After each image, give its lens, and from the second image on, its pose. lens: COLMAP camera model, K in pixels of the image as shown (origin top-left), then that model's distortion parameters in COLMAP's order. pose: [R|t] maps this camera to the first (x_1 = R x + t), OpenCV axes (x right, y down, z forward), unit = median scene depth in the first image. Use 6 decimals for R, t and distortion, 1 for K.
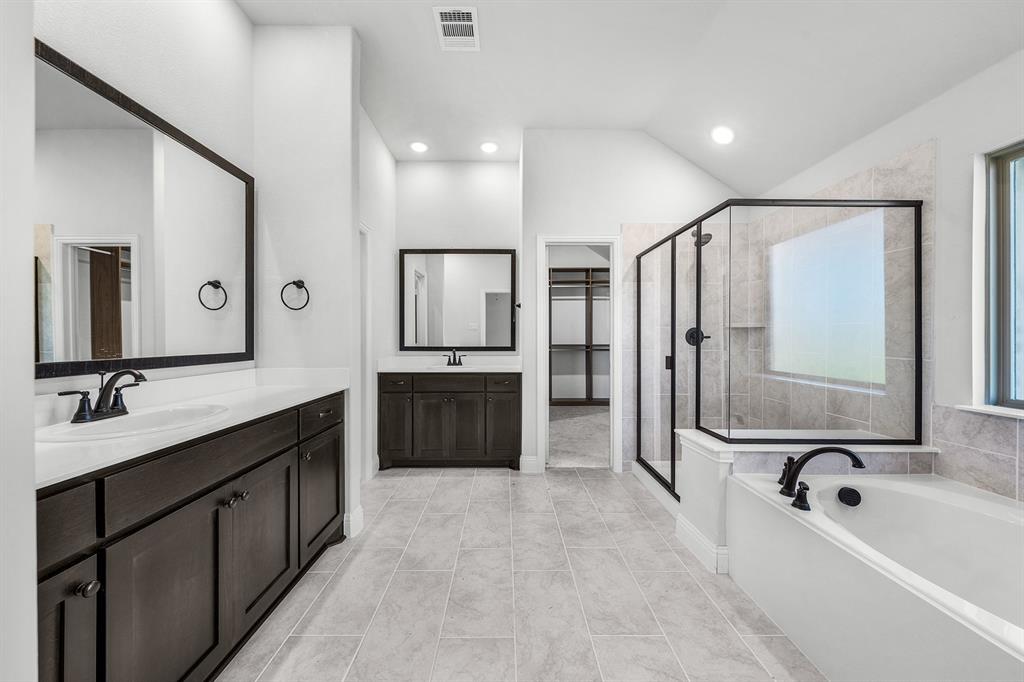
lens RADIAL K [[348.4, 0, 517.0], [0, 348.4, 342.2], [0, 0, 1]] dist [-0.002188, -0.000054]
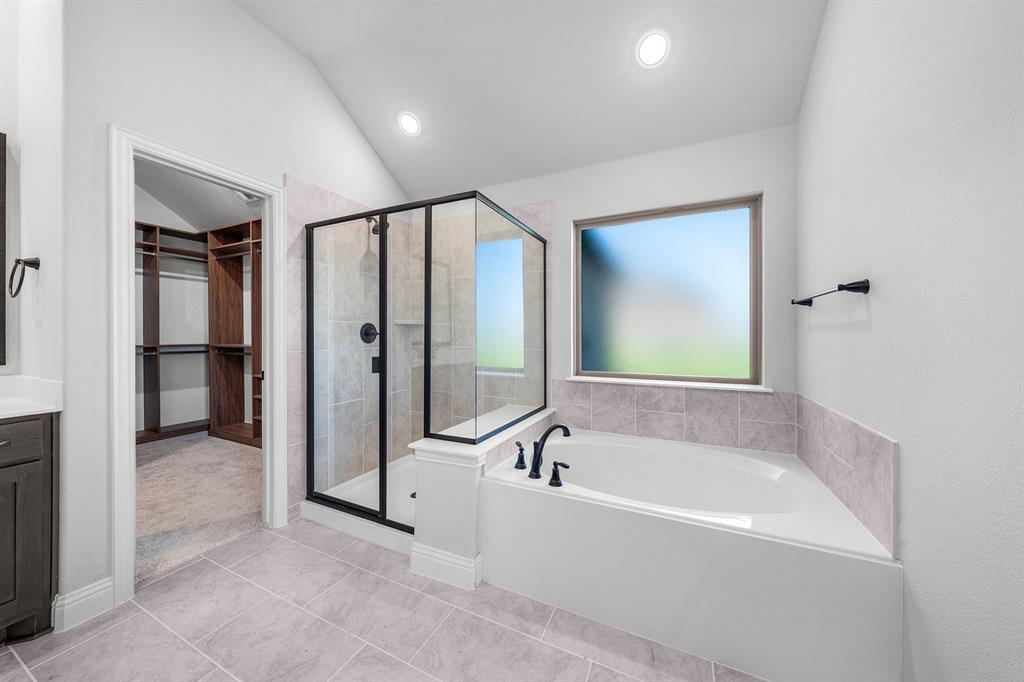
lens RADIAL K [[348.4, 0, 513.0], [0, 348.4, 334.1], [0, 0, 1]] dist [-0.002188, -0.000054]
pose [[0.466797, 0.000431, 0.884364, -0.148463], [0.011533, 0.999912, -0.006575, -0.004608], [-0.884289, 0.013268, 0.466751, 0.348590]]
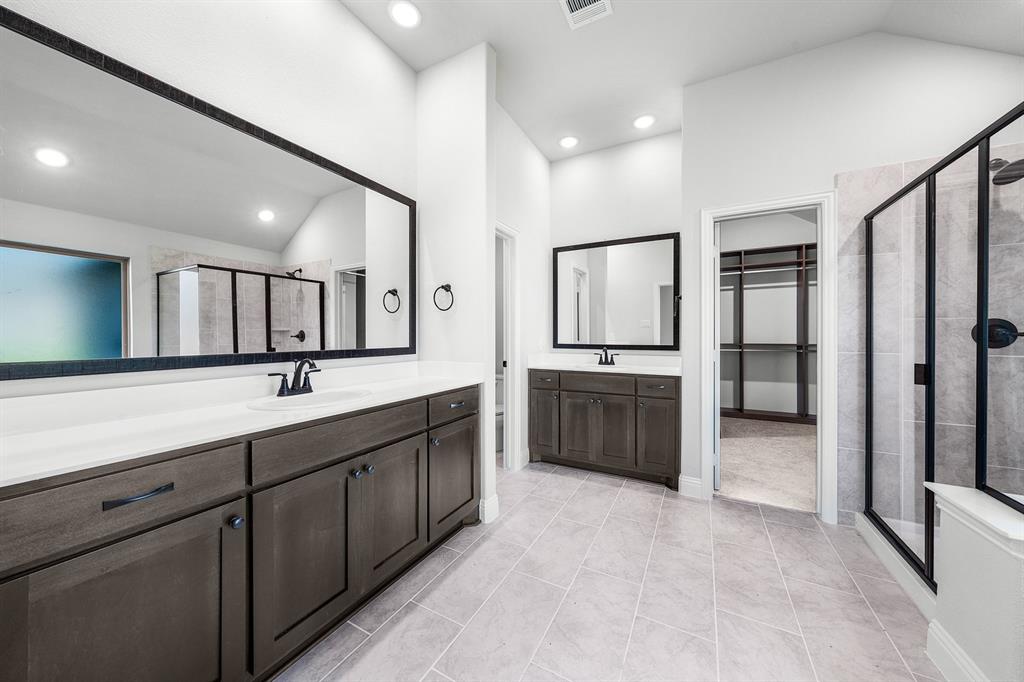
lens RADIAL K [[348.4, 0, 524.6], [0, 348.4, 338.9], [0, 0, 1]] dist [-0.002188, -0.000054]
pose [[0.878568, 0.004724, -0.477595, 0.107329], [-0.005931, 0.999982, -0.001019, -0.001018], [0.477581, 0.003727, 0.878580, 0.098681]]
